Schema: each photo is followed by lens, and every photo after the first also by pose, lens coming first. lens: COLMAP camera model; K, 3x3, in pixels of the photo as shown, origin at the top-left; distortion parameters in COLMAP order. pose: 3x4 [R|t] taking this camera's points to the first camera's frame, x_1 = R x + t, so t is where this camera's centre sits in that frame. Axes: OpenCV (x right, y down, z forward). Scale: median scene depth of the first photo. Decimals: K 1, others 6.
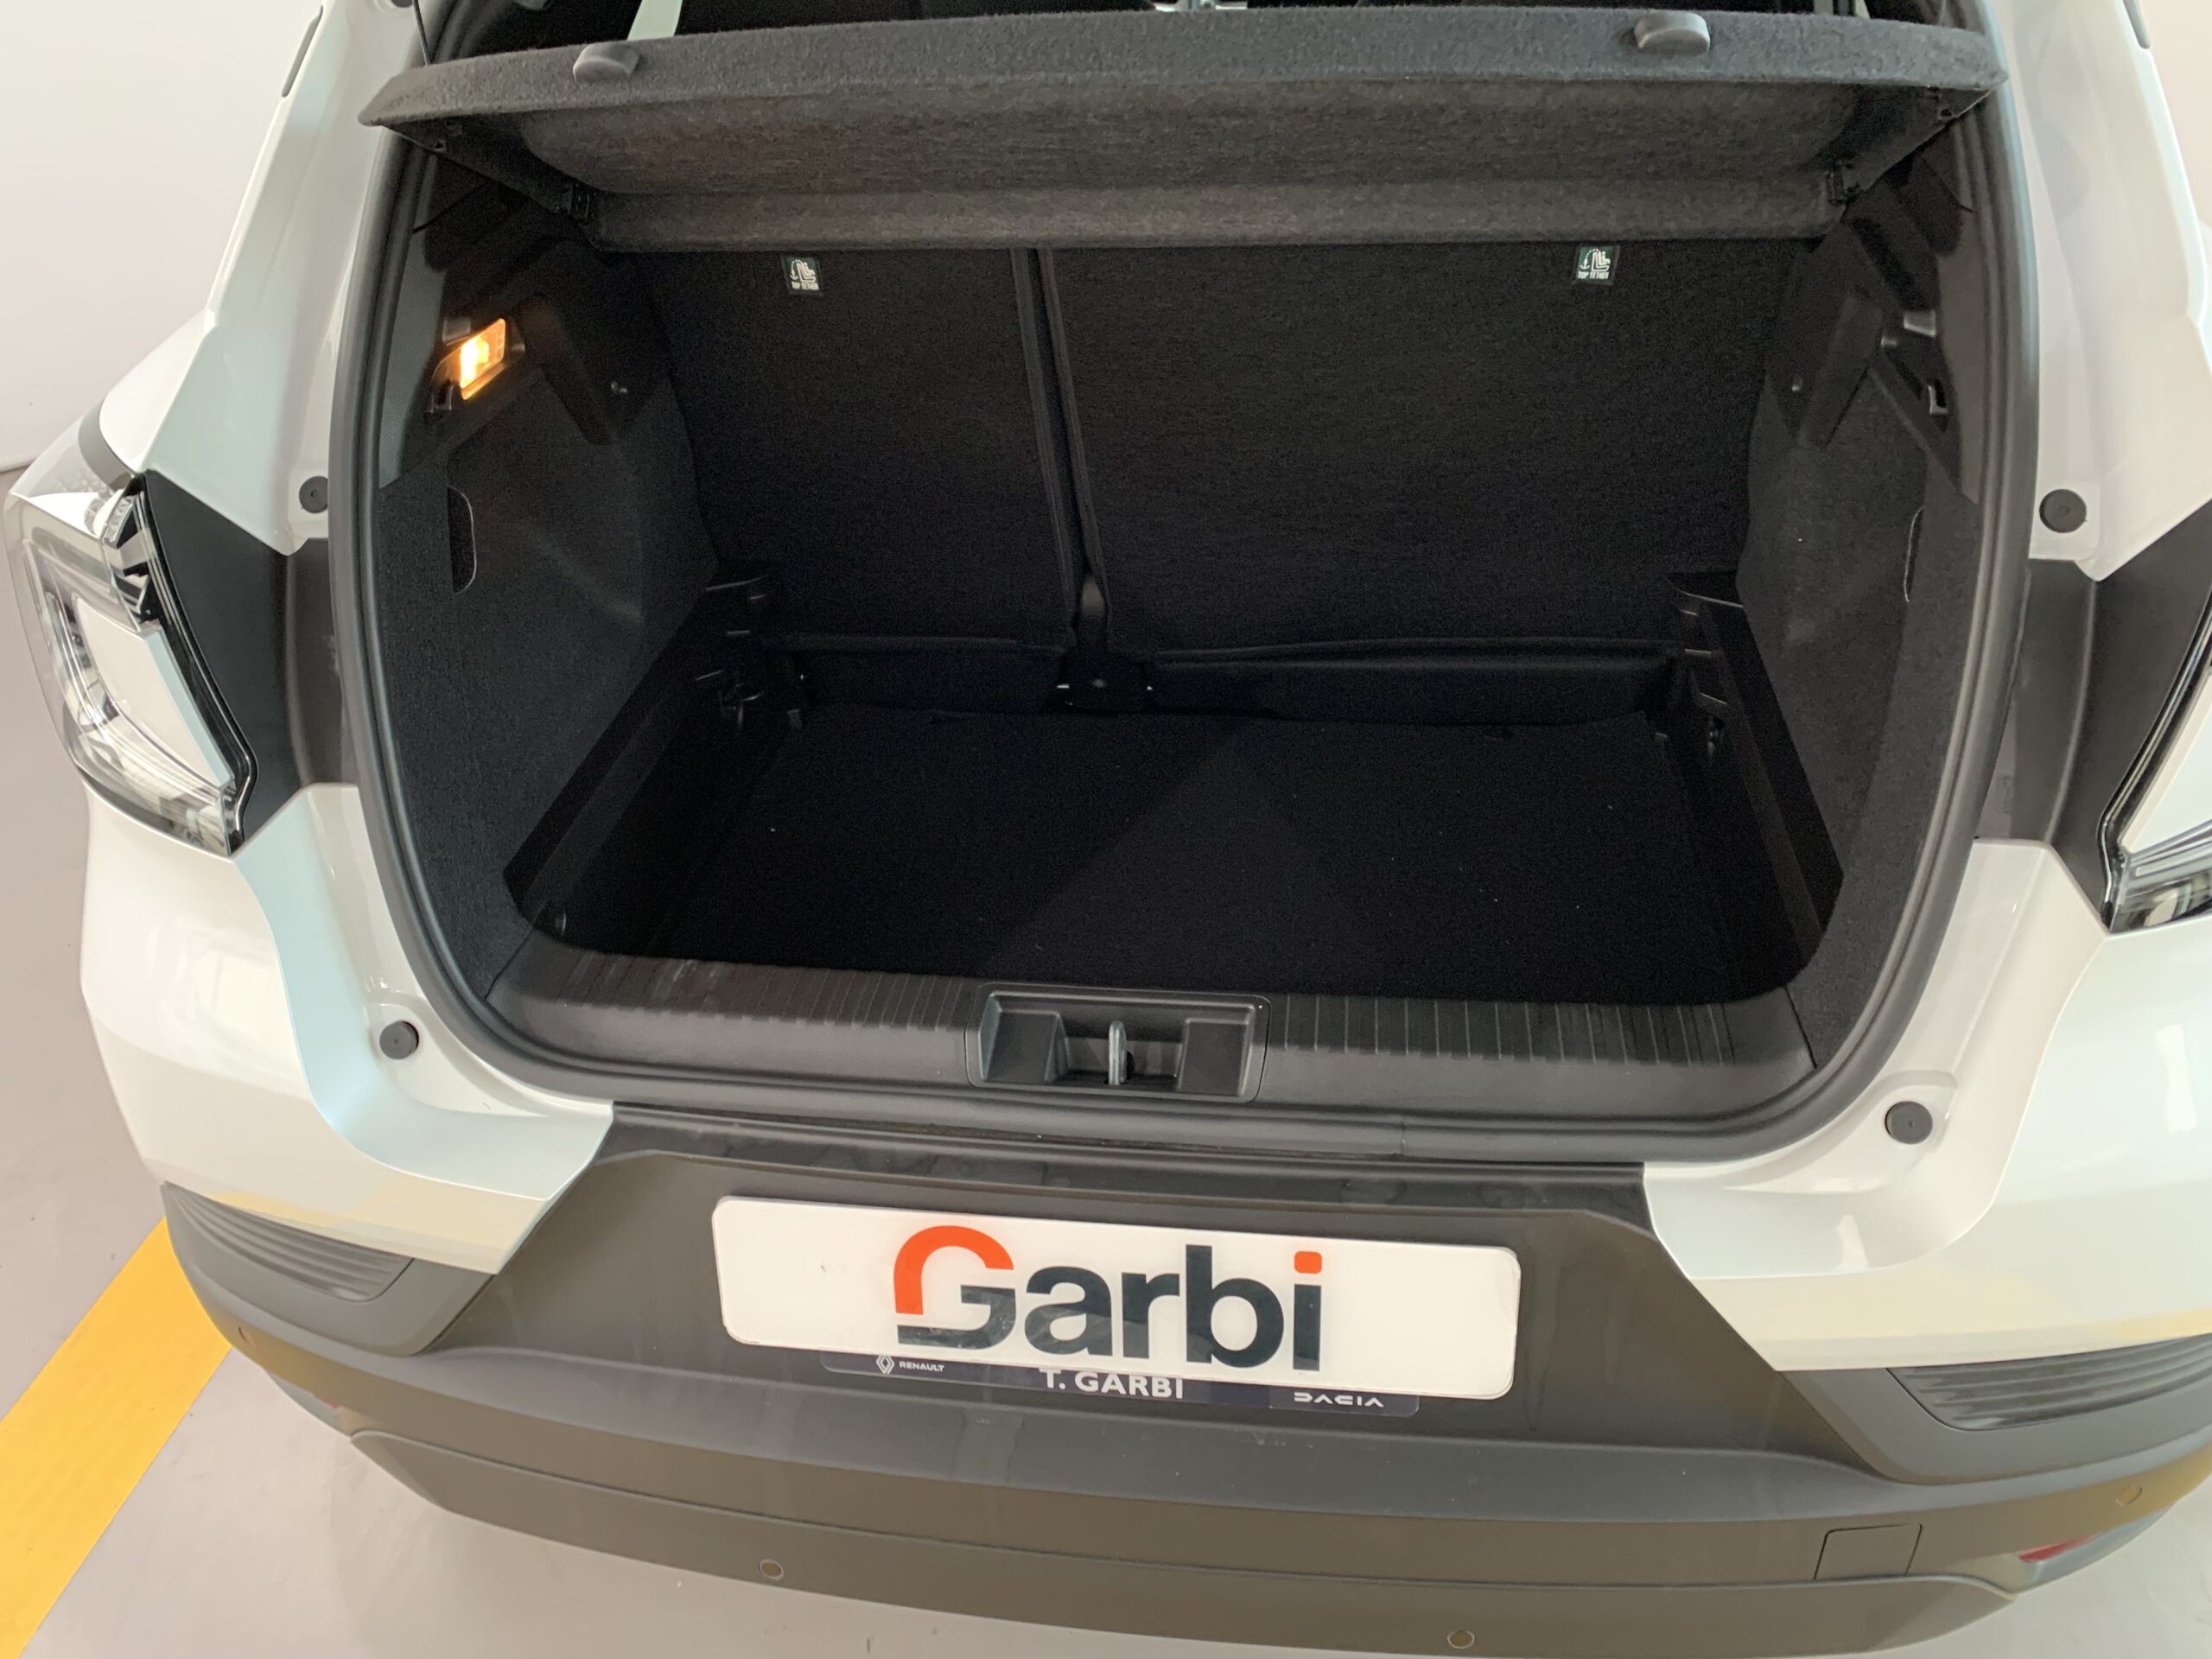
lens RADIAL K [[1762.7, 0, 1108.4], [0, 1762.7, 735.1], [0, 0, 1]] dist [0.027070, -0.011751]
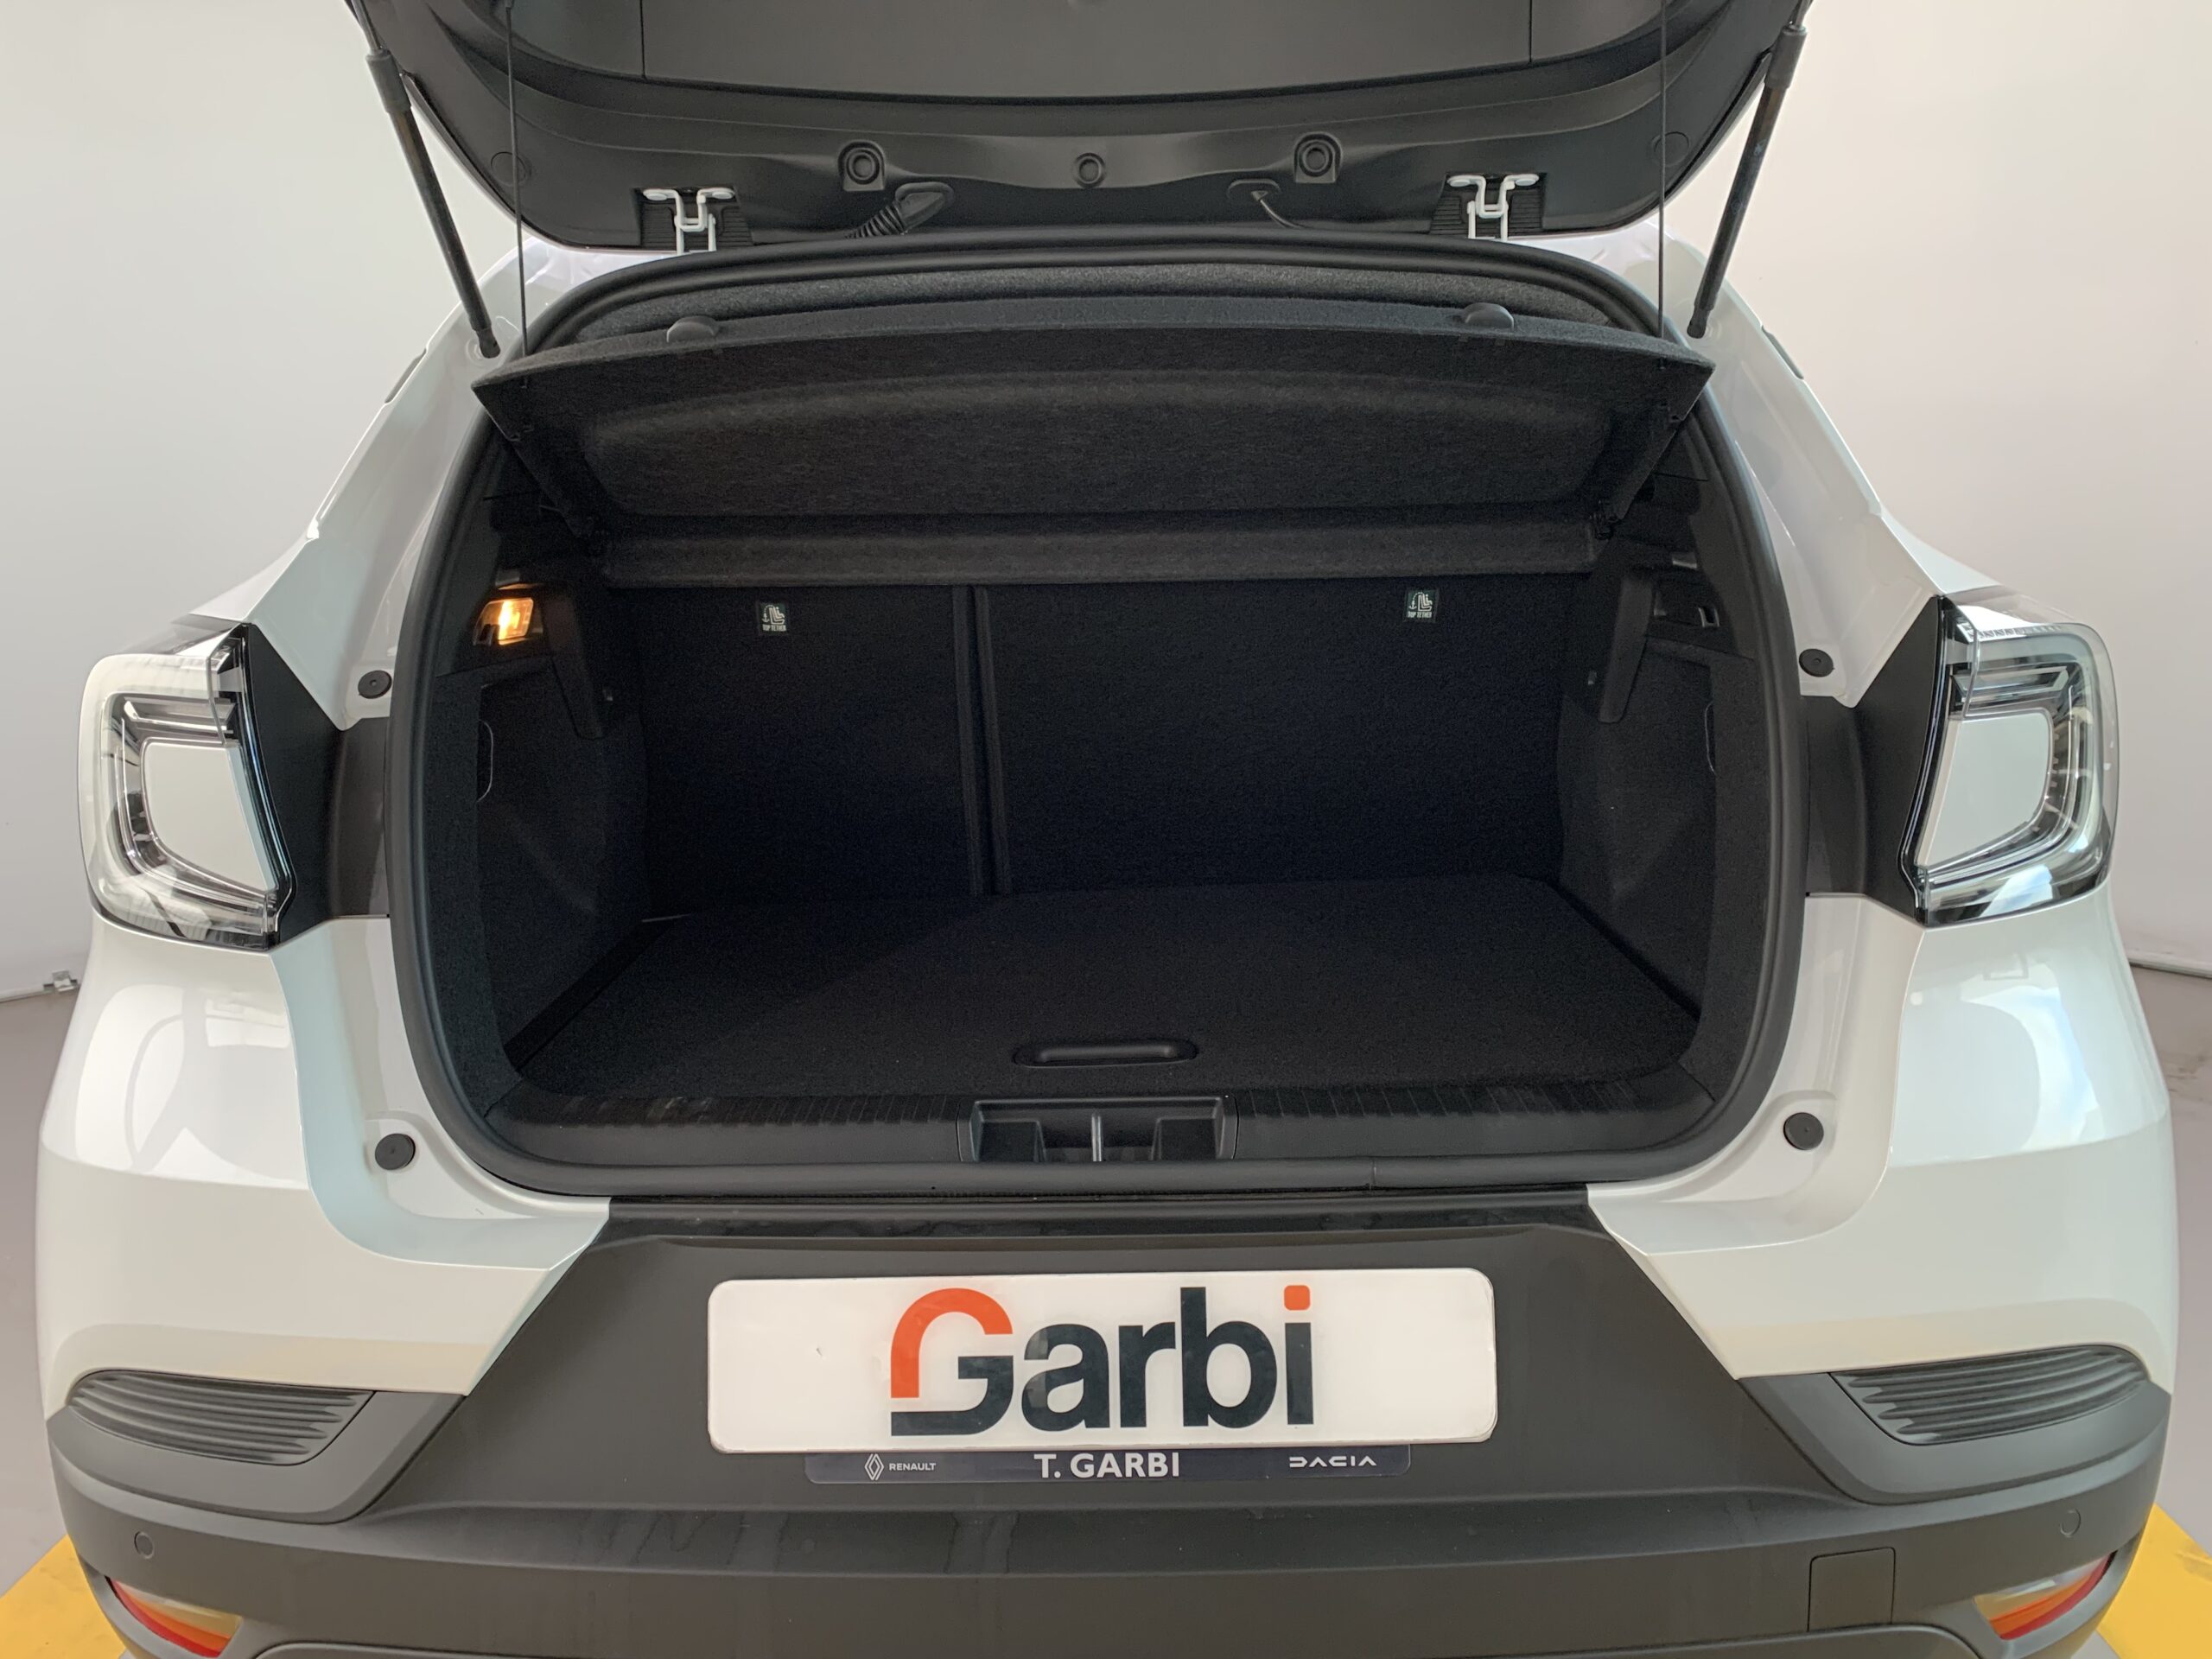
lens RADIAL K [[1762.7, 0, 1090.4], [0, 1762.7, 759.9], [0, 0, 1]] dist [0.027070, -0.011751]
pose [[0.990919, 0.019958, 0.132970, -0.150228], [0.038045, 0.906896, -0.419634, 0.428699], [-0.128965, 0.420882, 0.897901, -0.064692]]
